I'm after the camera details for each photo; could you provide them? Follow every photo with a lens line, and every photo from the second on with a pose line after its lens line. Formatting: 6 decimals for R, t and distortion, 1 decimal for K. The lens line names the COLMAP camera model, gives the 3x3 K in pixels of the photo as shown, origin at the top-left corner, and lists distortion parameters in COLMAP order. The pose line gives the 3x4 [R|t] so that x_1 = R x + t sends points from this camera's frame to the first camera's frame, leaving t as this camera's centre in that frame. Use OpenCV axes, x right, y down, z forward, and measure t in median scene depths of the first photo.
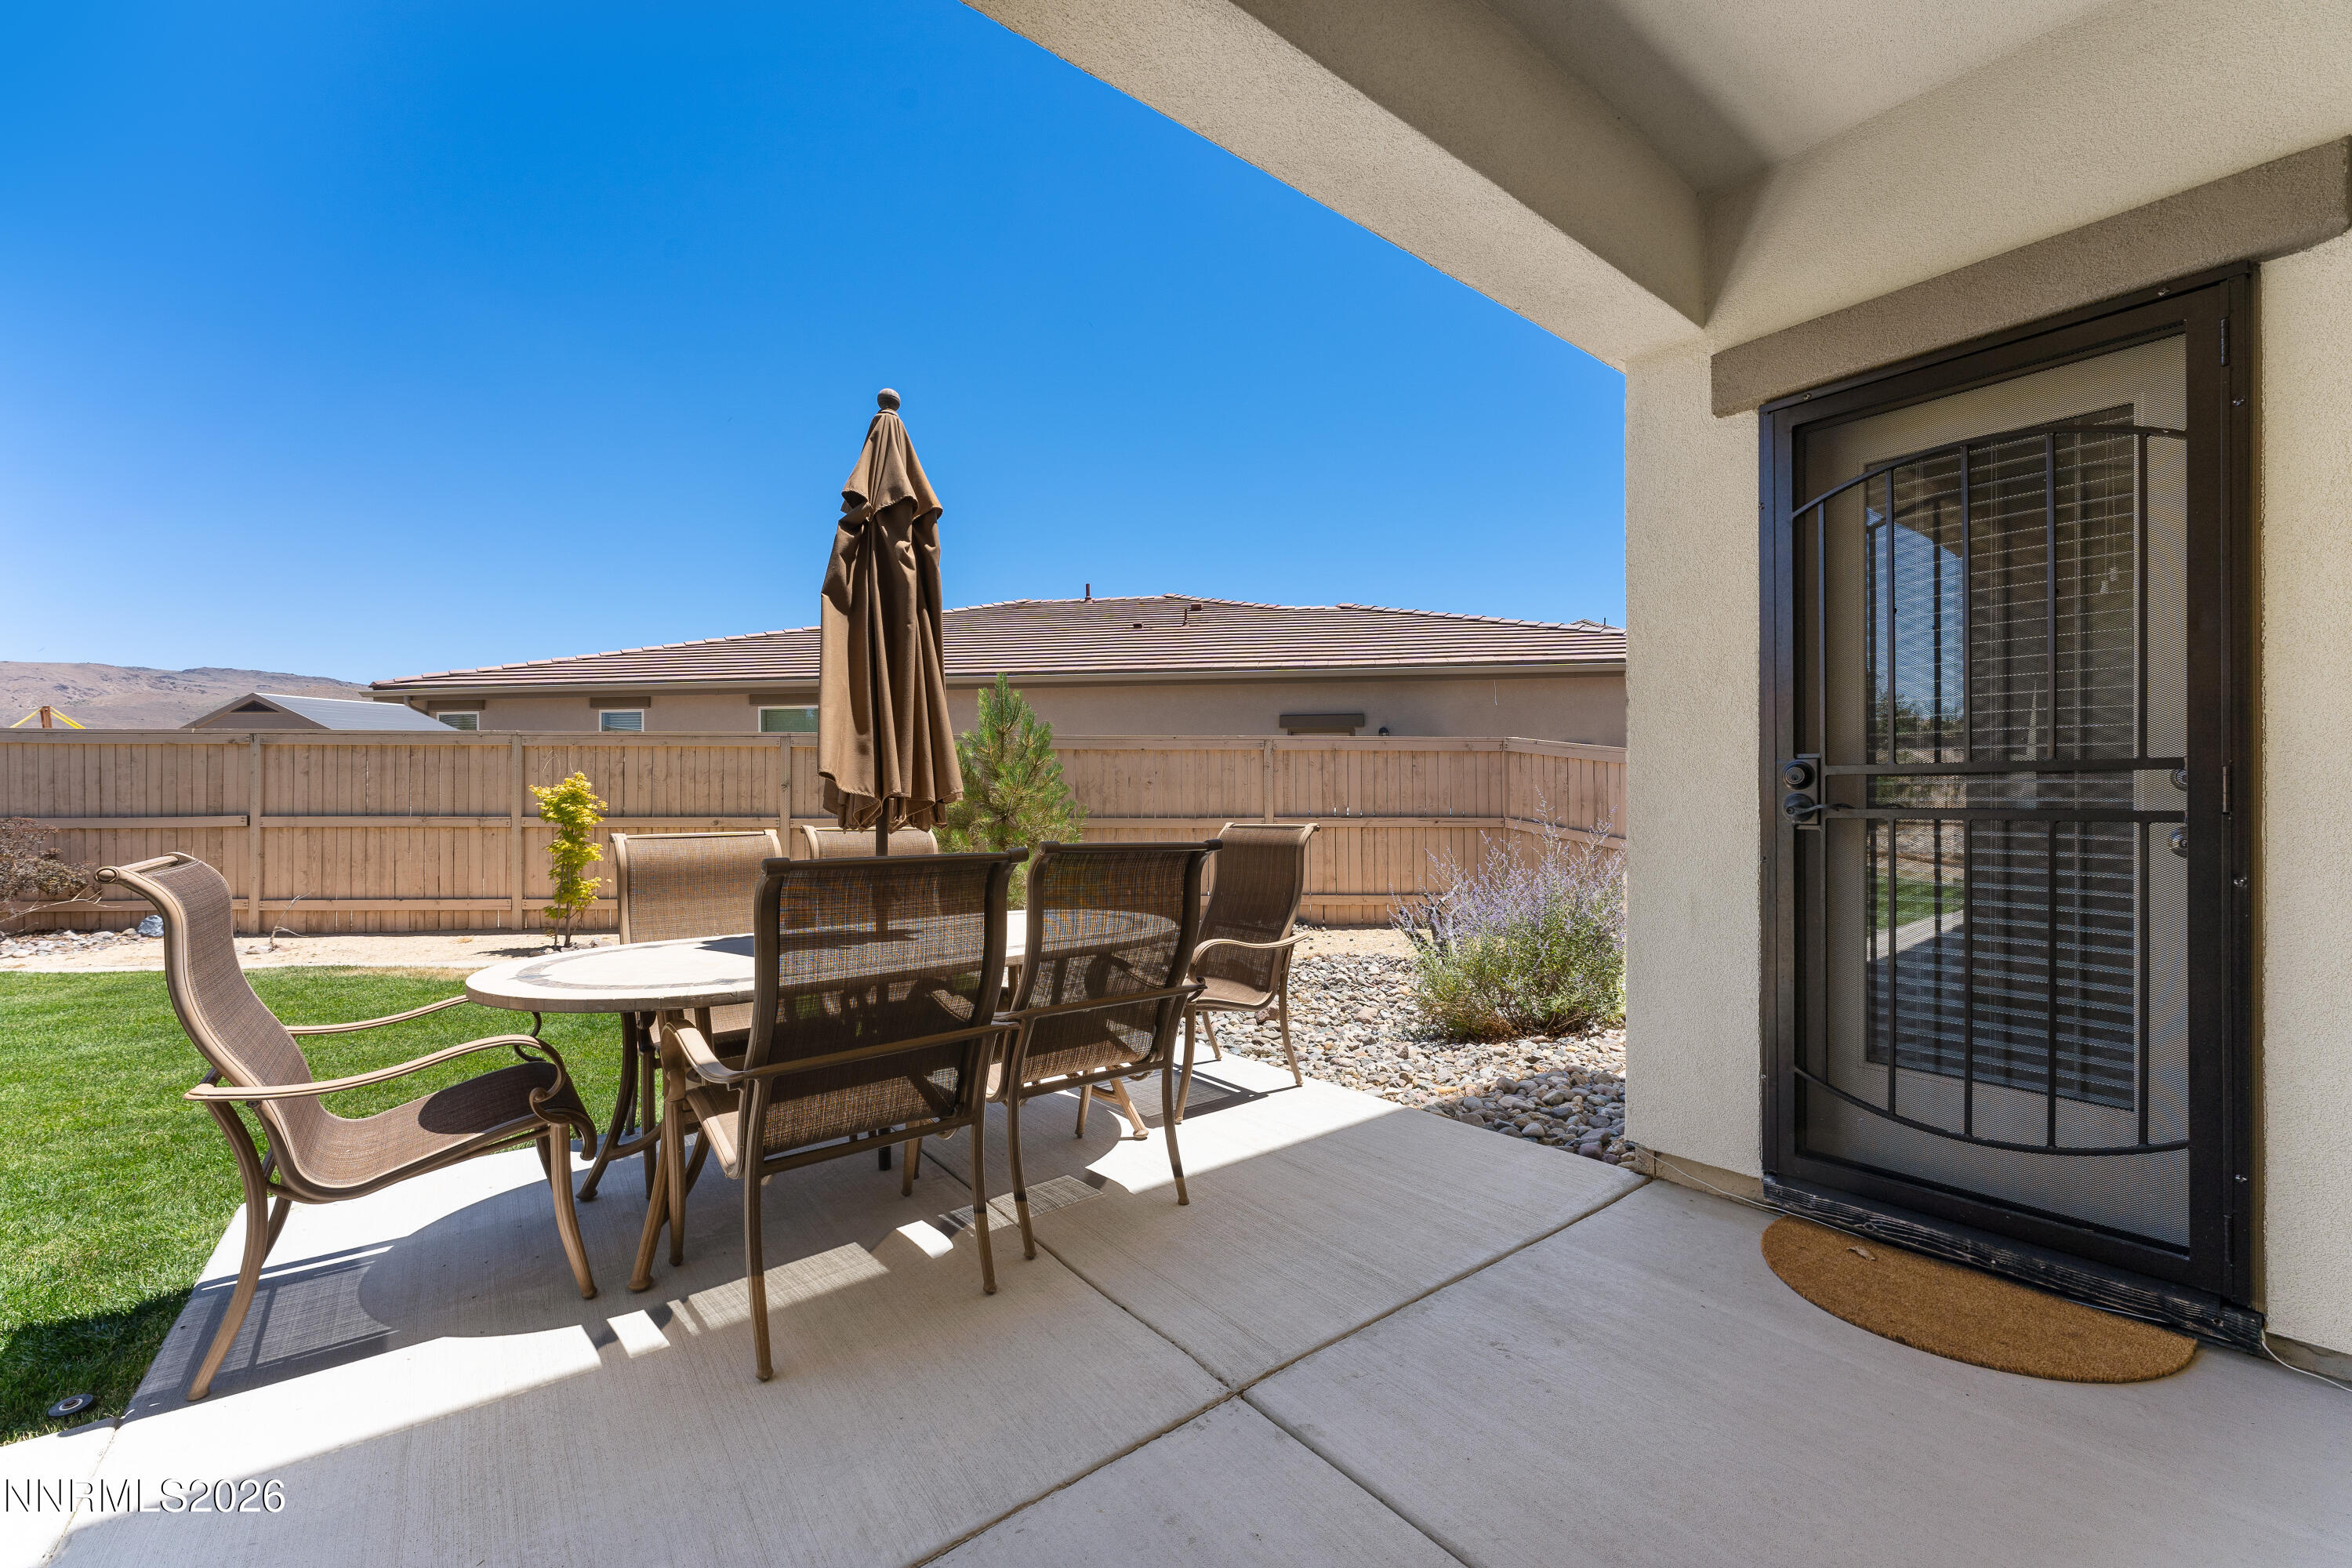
lens RADIAL K [[942.0, 0, 1166.9], [0, 942.0, 792.2], [0, 0, 1]] dist [0.001344, 0.000005]
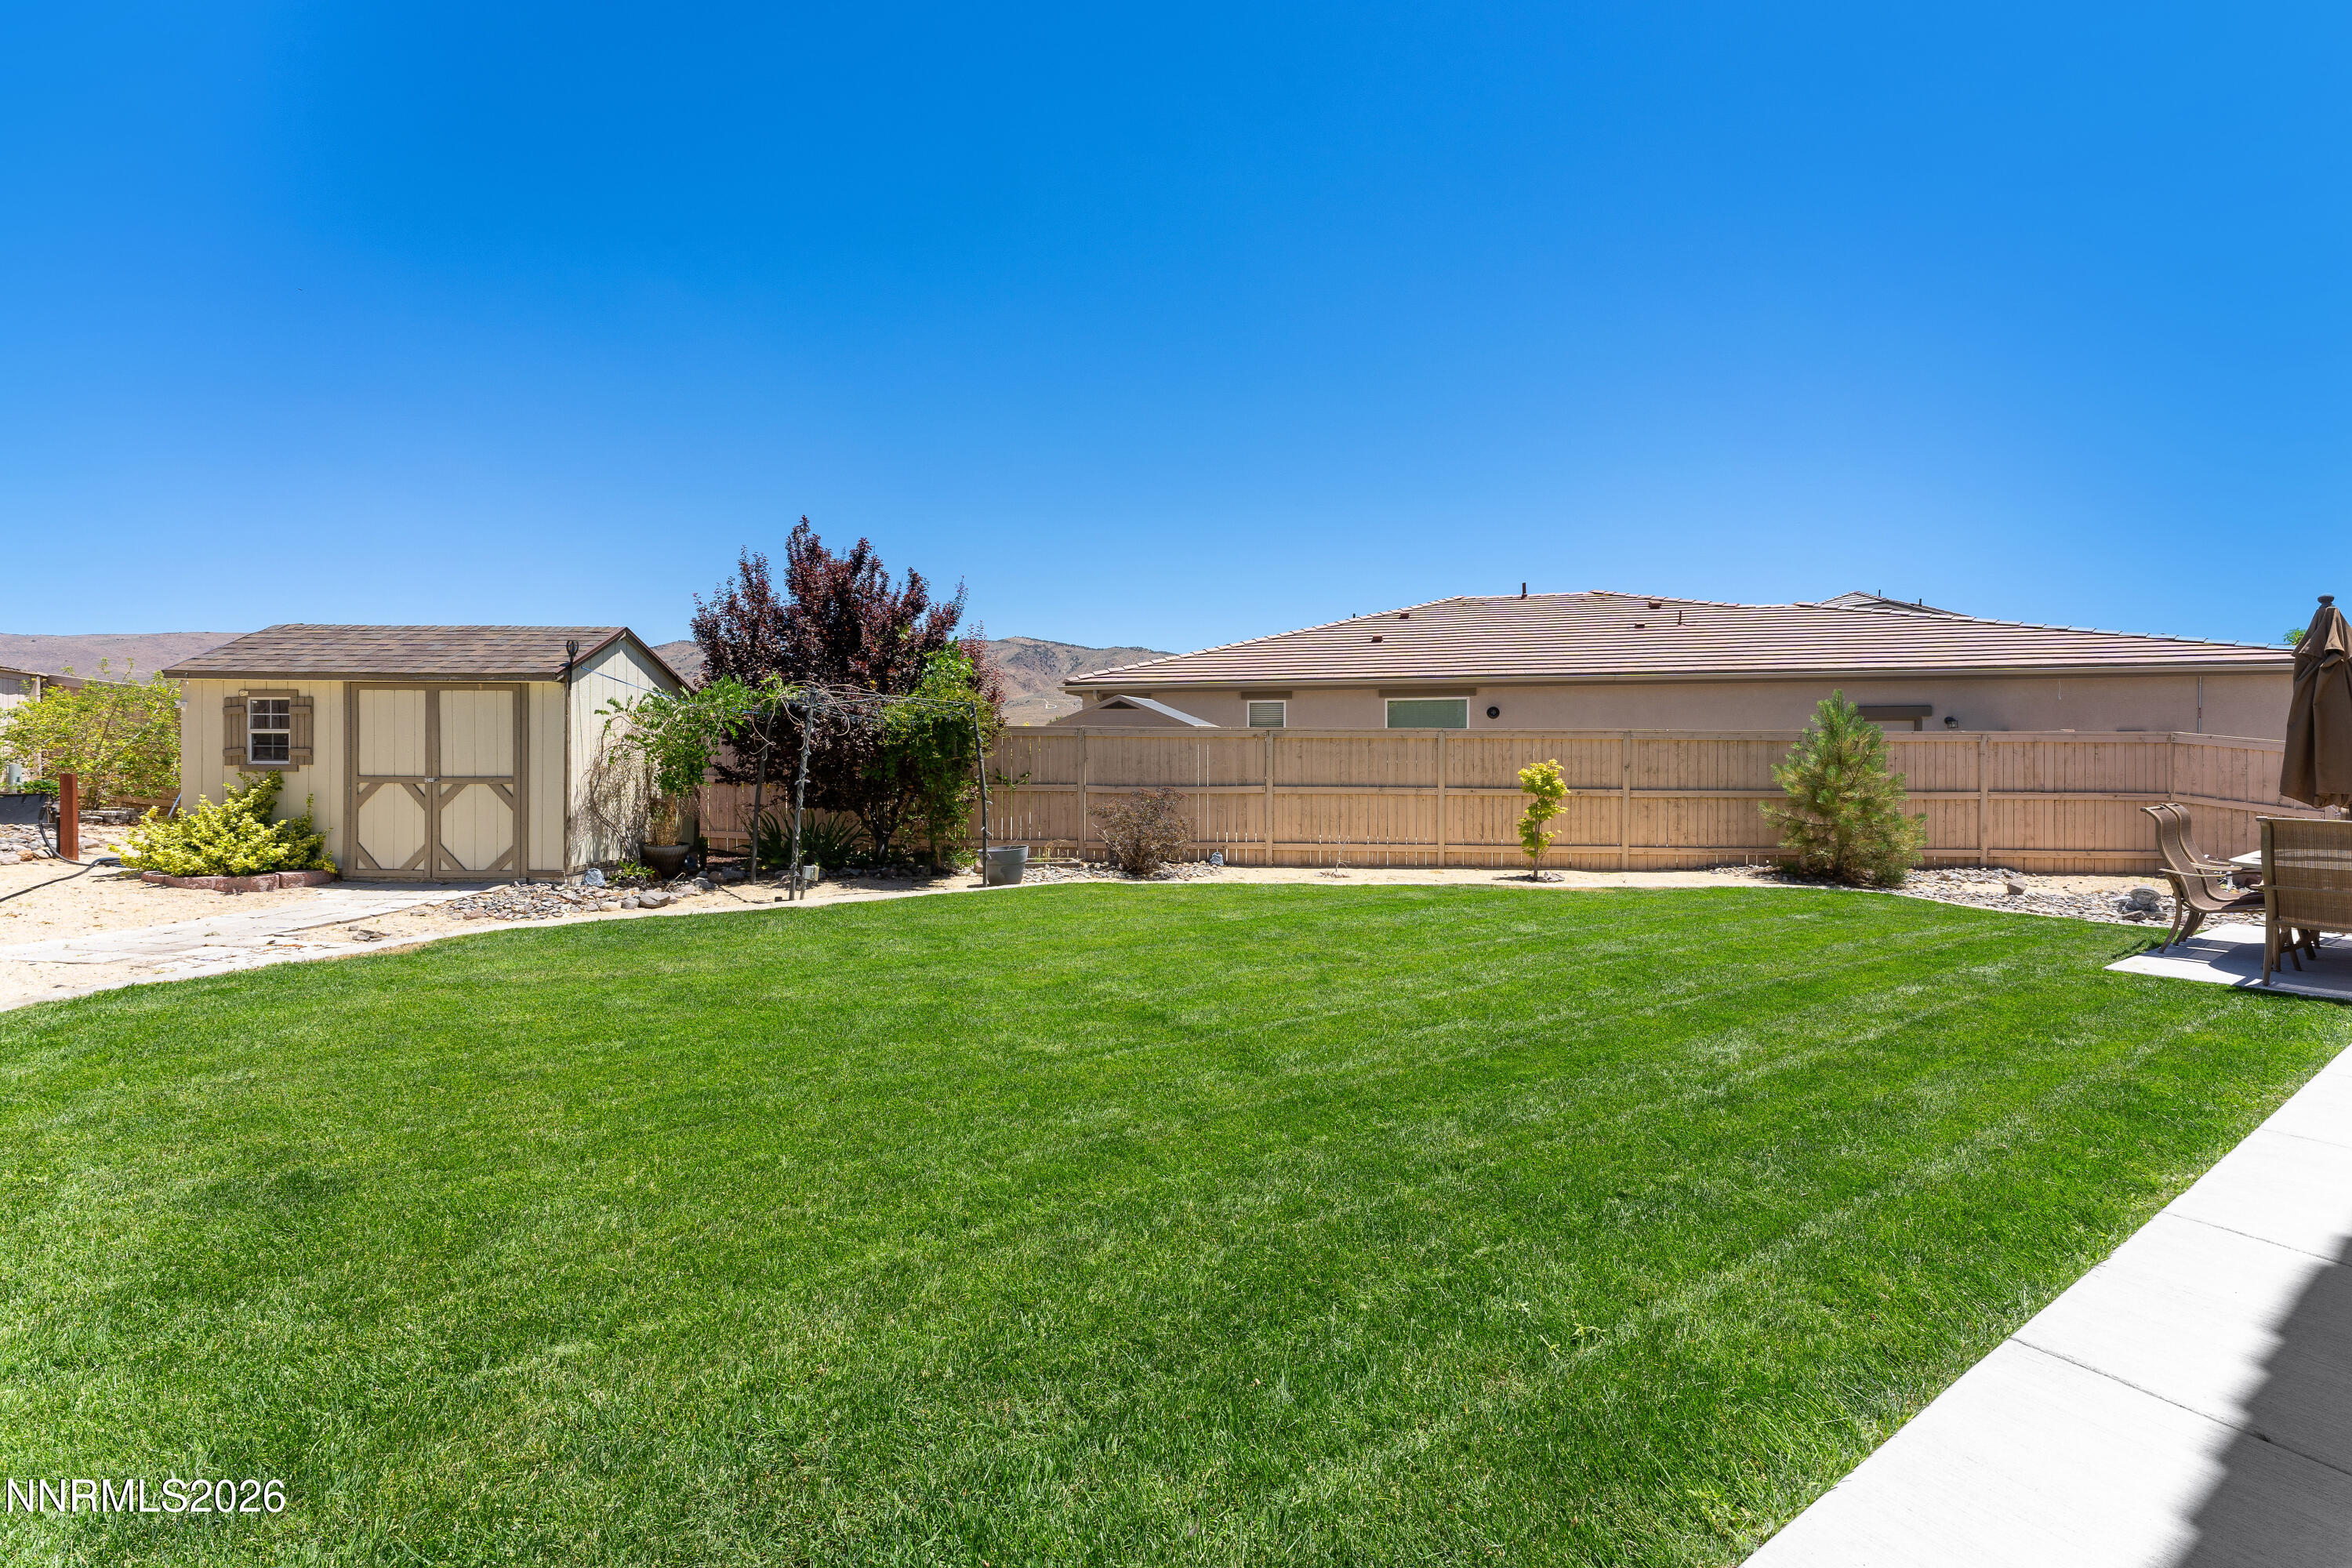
lens RADIAL K [[942.0, 0, 1161.1], [0, 942.0, 765.0], [0, 0, 1]] dist [0.001344, 0.000005]
pose [[0.995052, 0.004841, -0.099235, -0.958441], [-0.003540, 0.999905, 0.013289, -0.026292], [0.099290, -0.012872, 0.994975, -0.470652]]
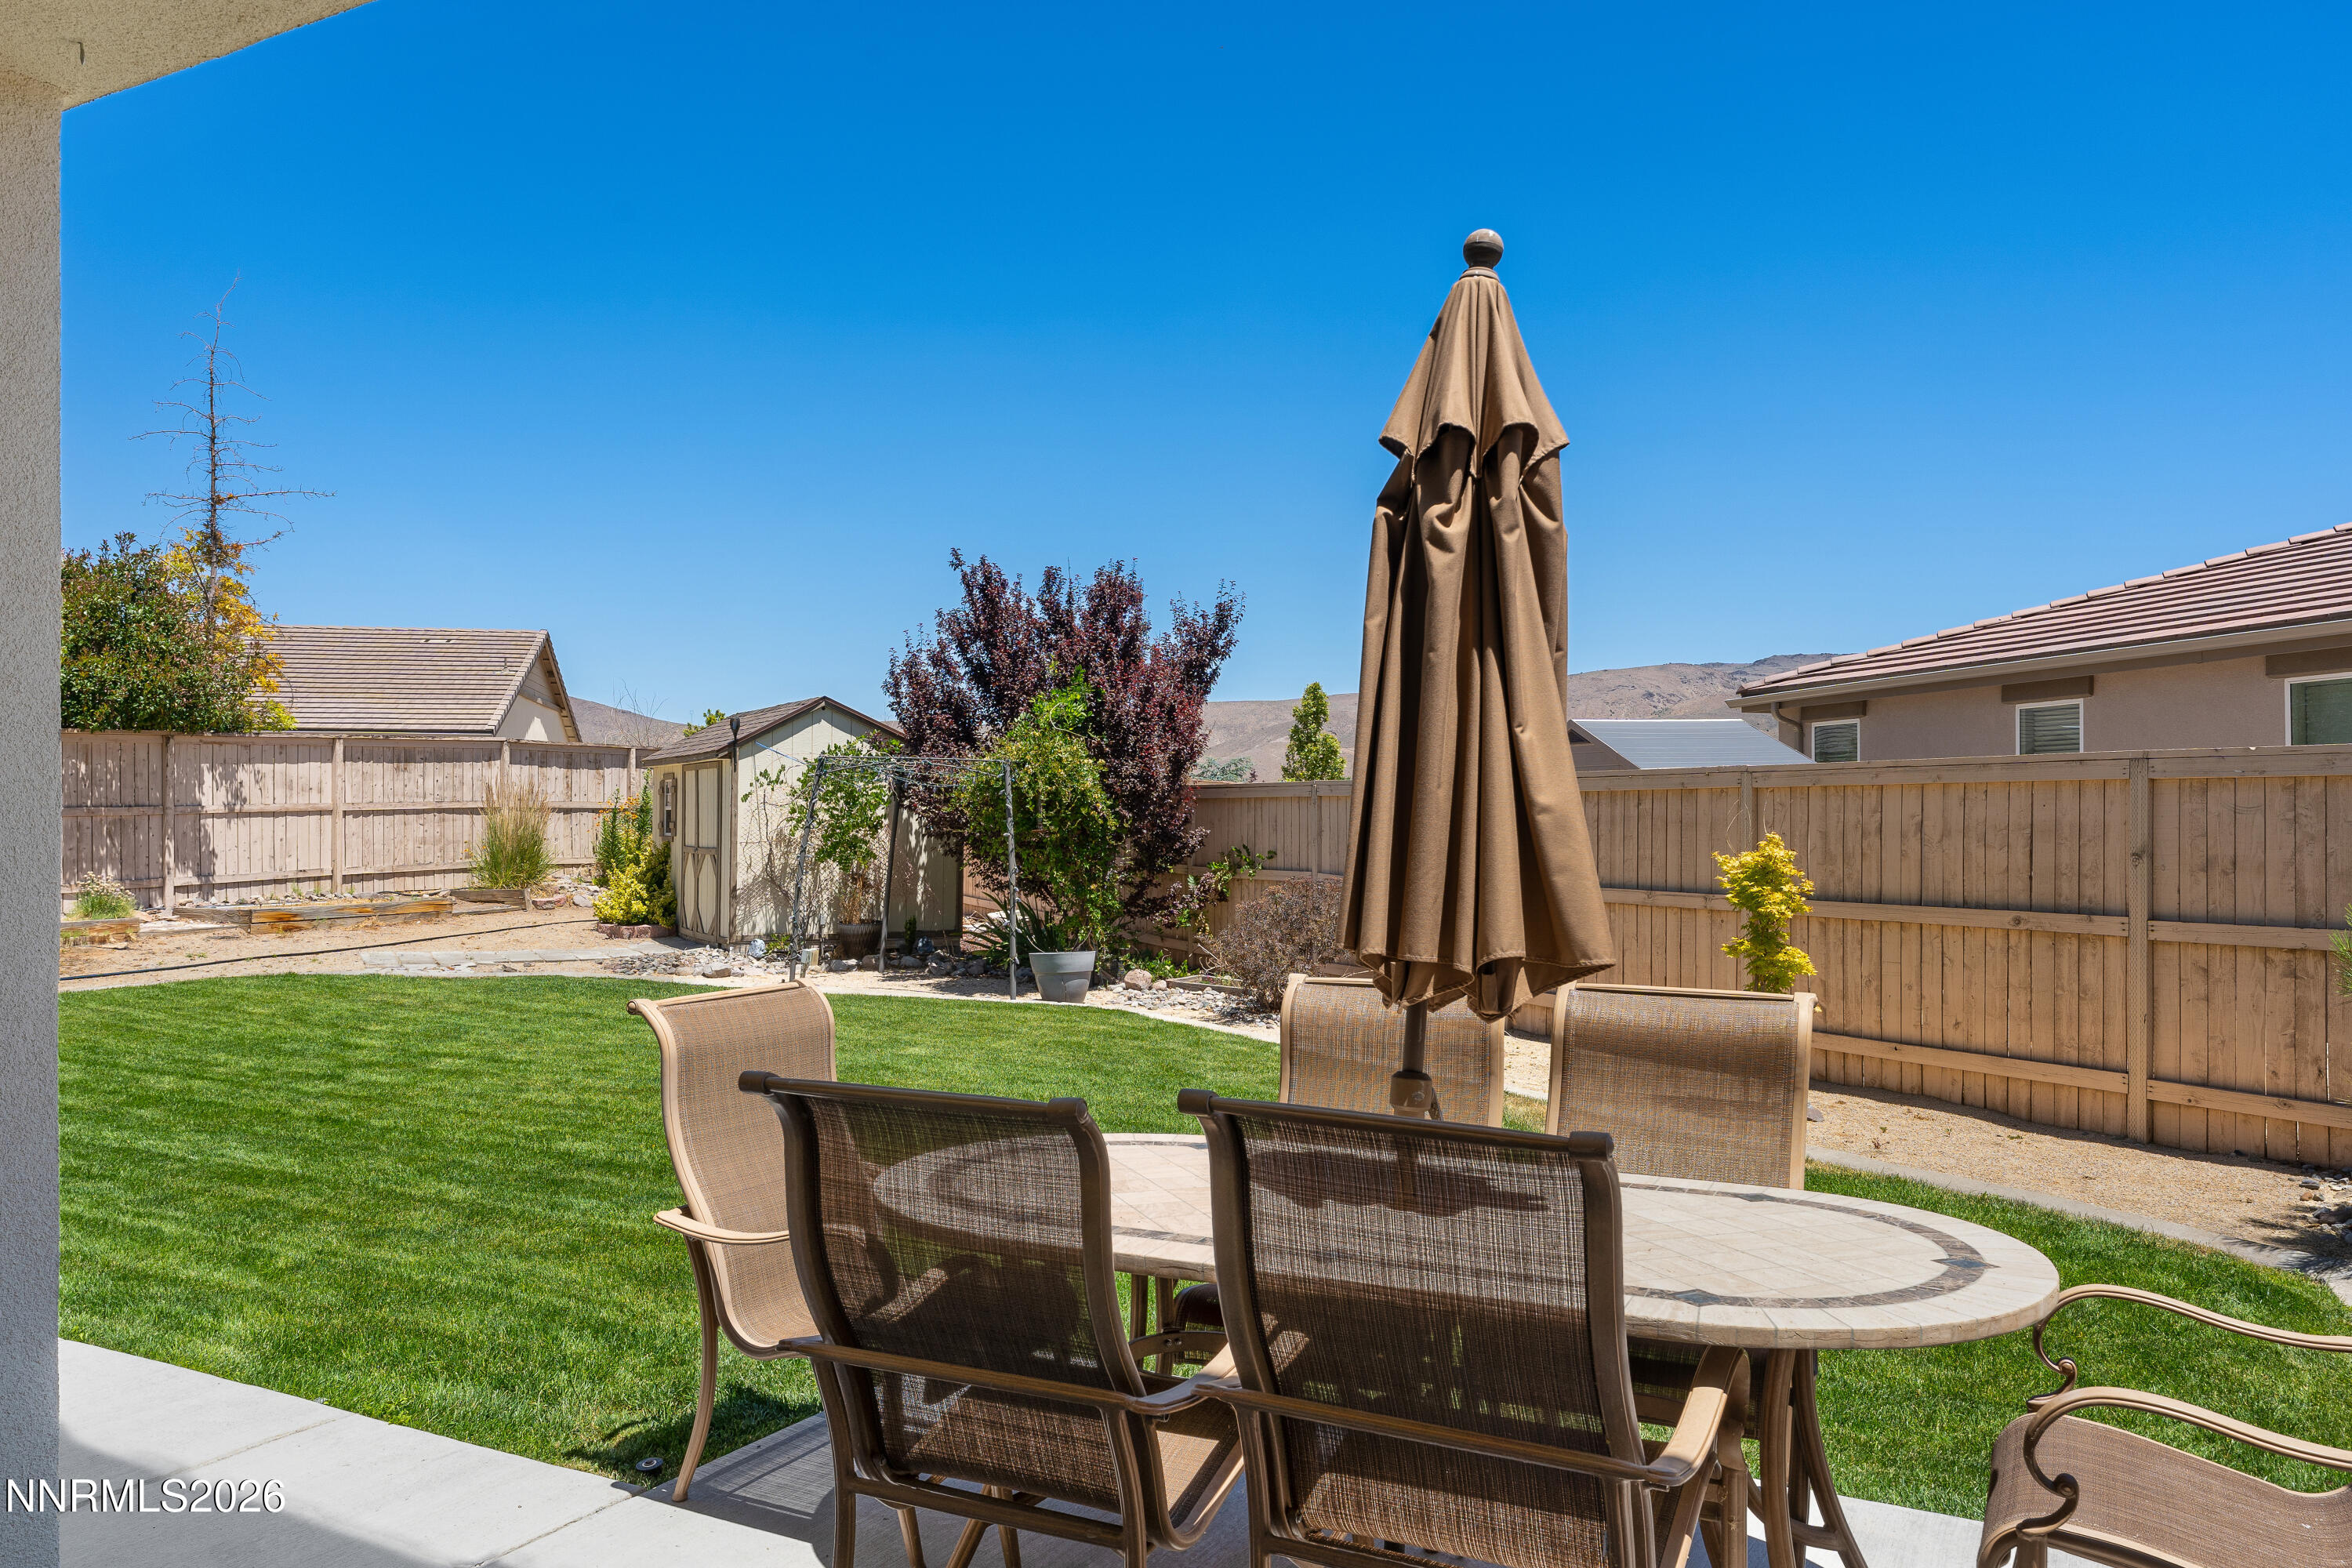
lens RADIAL K [[1652.7, 0, 1164.6], [0, 1652.7, 791.7], [0, 0, 1]] dist [-0.008464, 0.001250]
pose [[0.406204, -0.017945, -0.913606, 0.193699], [0.004237, 0.999833, -0.017755, -0.027672], [0.913773, 0.003342, 0.406212, 0.159452]]
